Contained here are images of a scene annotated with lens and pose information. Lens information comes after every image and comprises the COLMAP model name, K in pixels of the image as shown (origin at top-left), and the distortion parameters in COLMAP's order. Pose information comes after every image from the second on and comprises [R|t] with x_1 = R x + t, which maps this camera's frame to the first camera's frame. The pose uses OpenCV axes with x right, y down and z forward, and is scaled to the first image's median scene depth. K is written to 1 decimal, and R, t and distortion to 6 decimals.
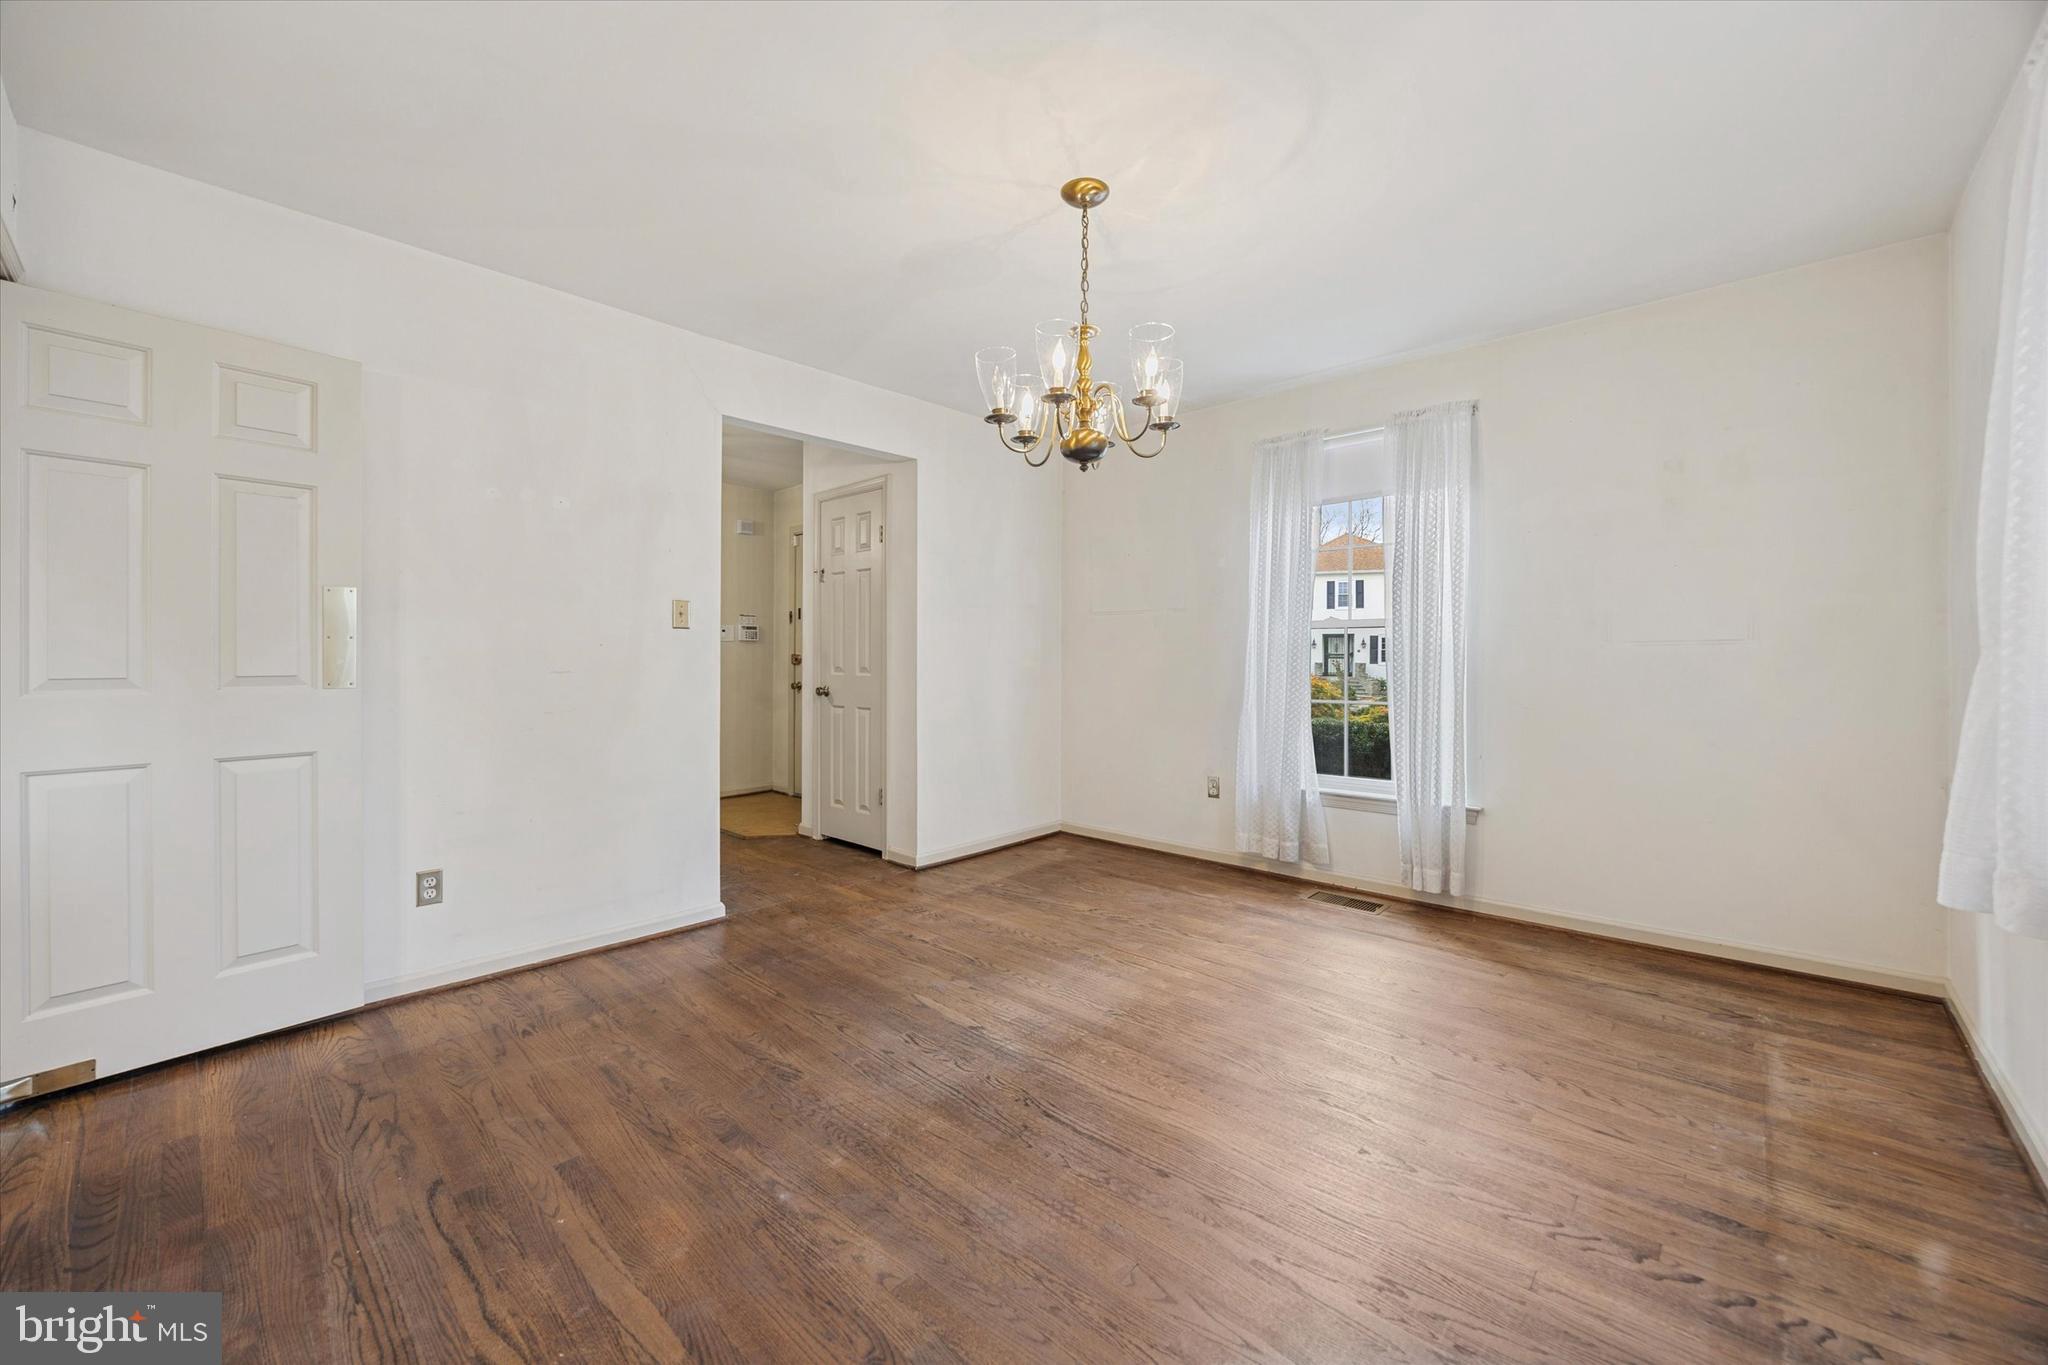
lens RADIAL K [[795.6, 0, 1025.0], [0, 795.6, 670.4], [0, 0, 1]] dist [0.001863, -0.000096]
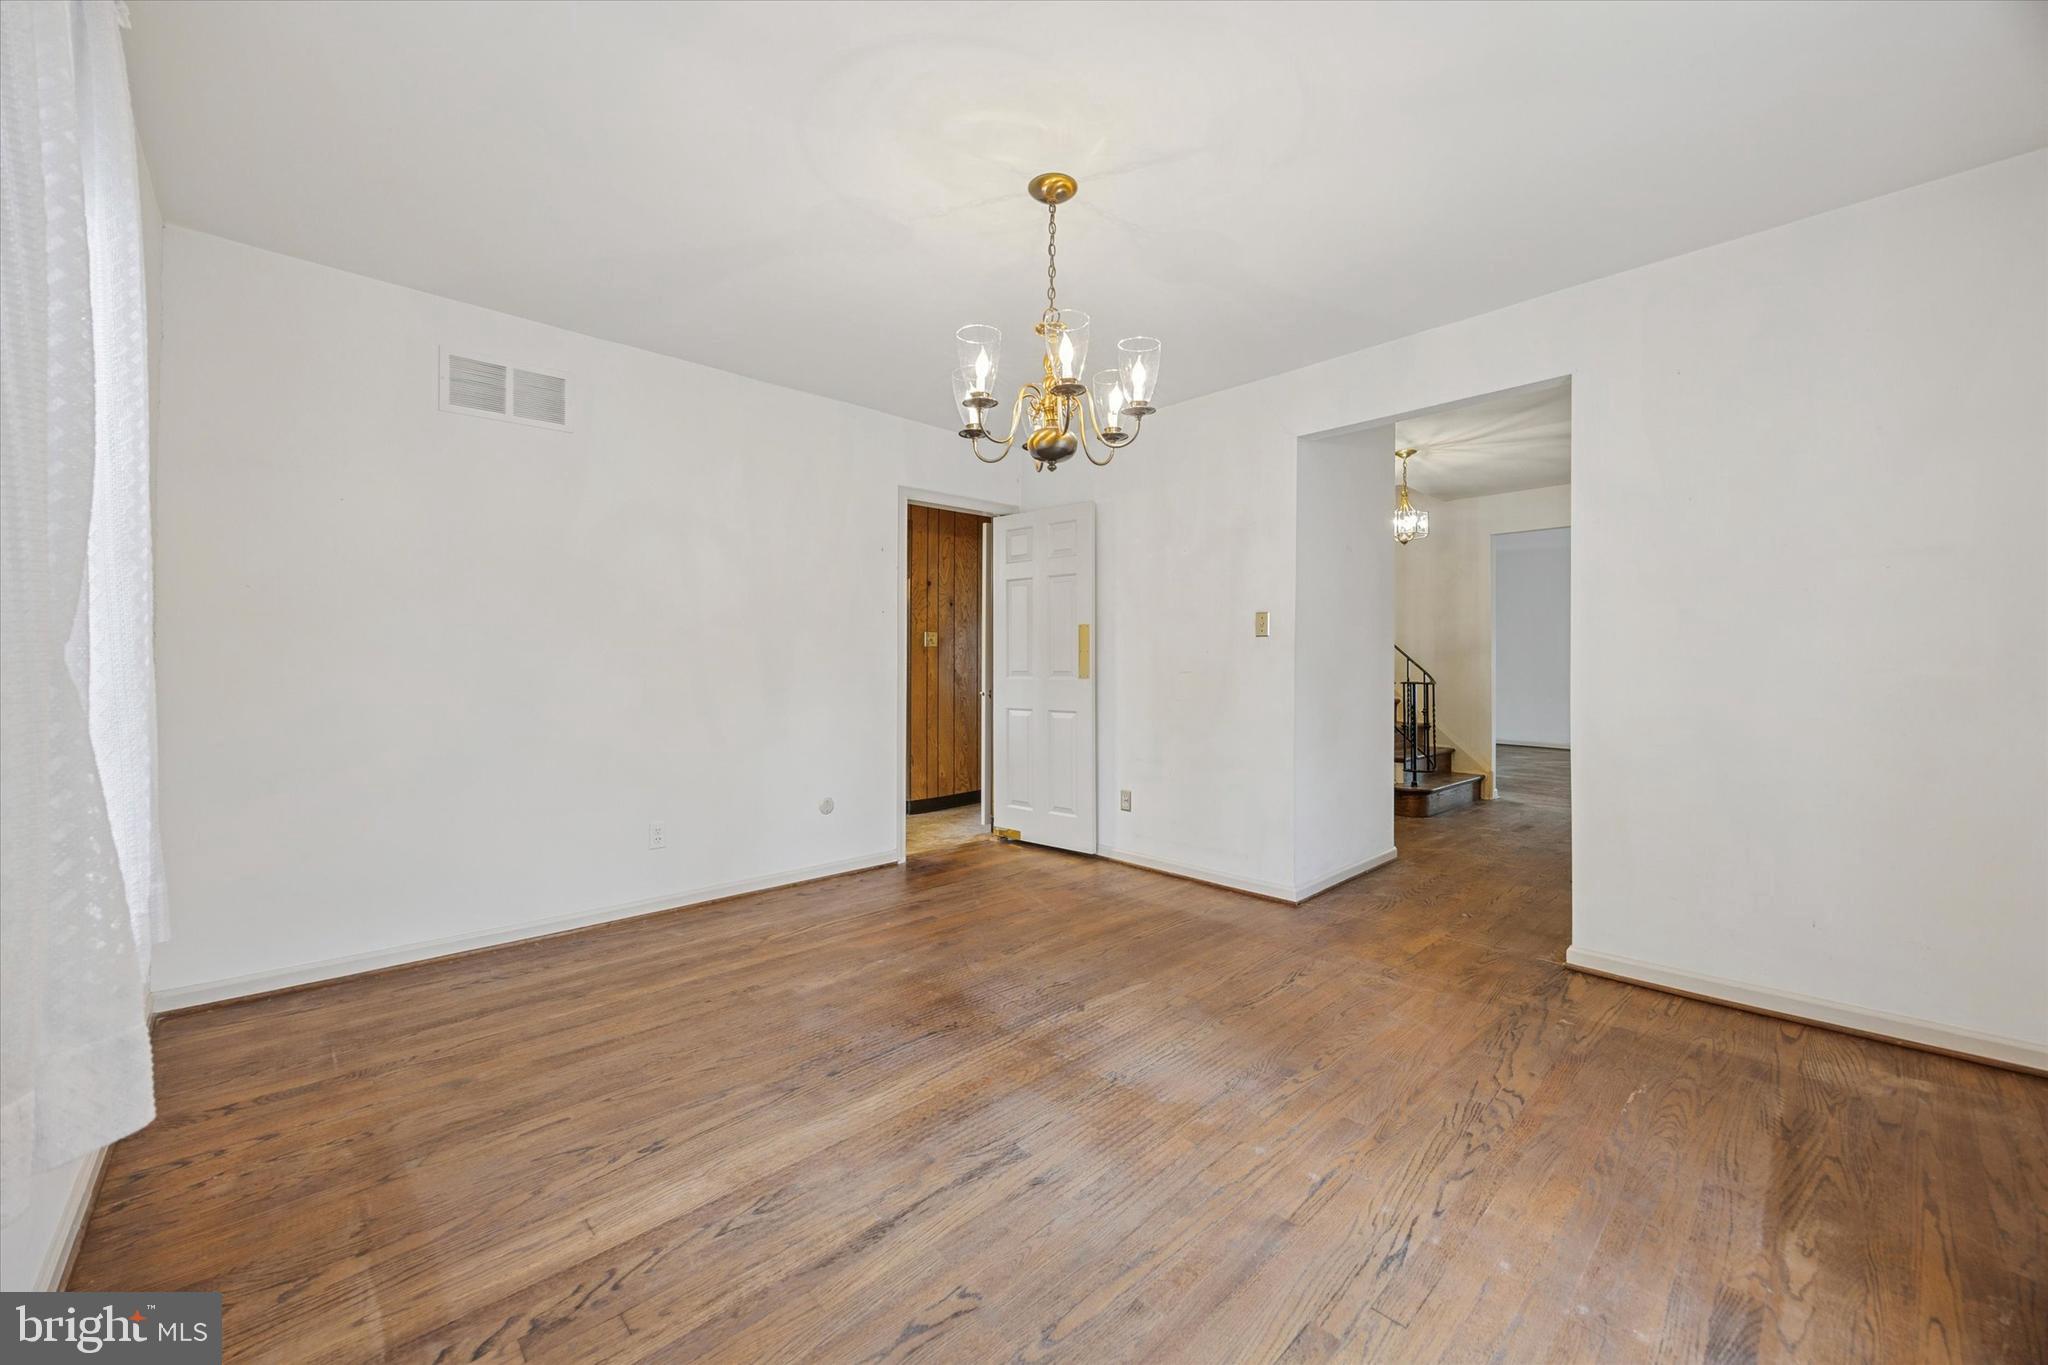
lens RADIAL K [[795.6, 0, 1024.7], [0, 795.6, 673.6], [0, 0, 1]] dist [0.001863, -0.000096]
pose [[-0.079340, 0.013847, -0.996751, 1.023656], [-0.008582, 0.999857, 0.014573, -0.015480], [0.996811, 0.009711, -0.079210, 1.023281]]
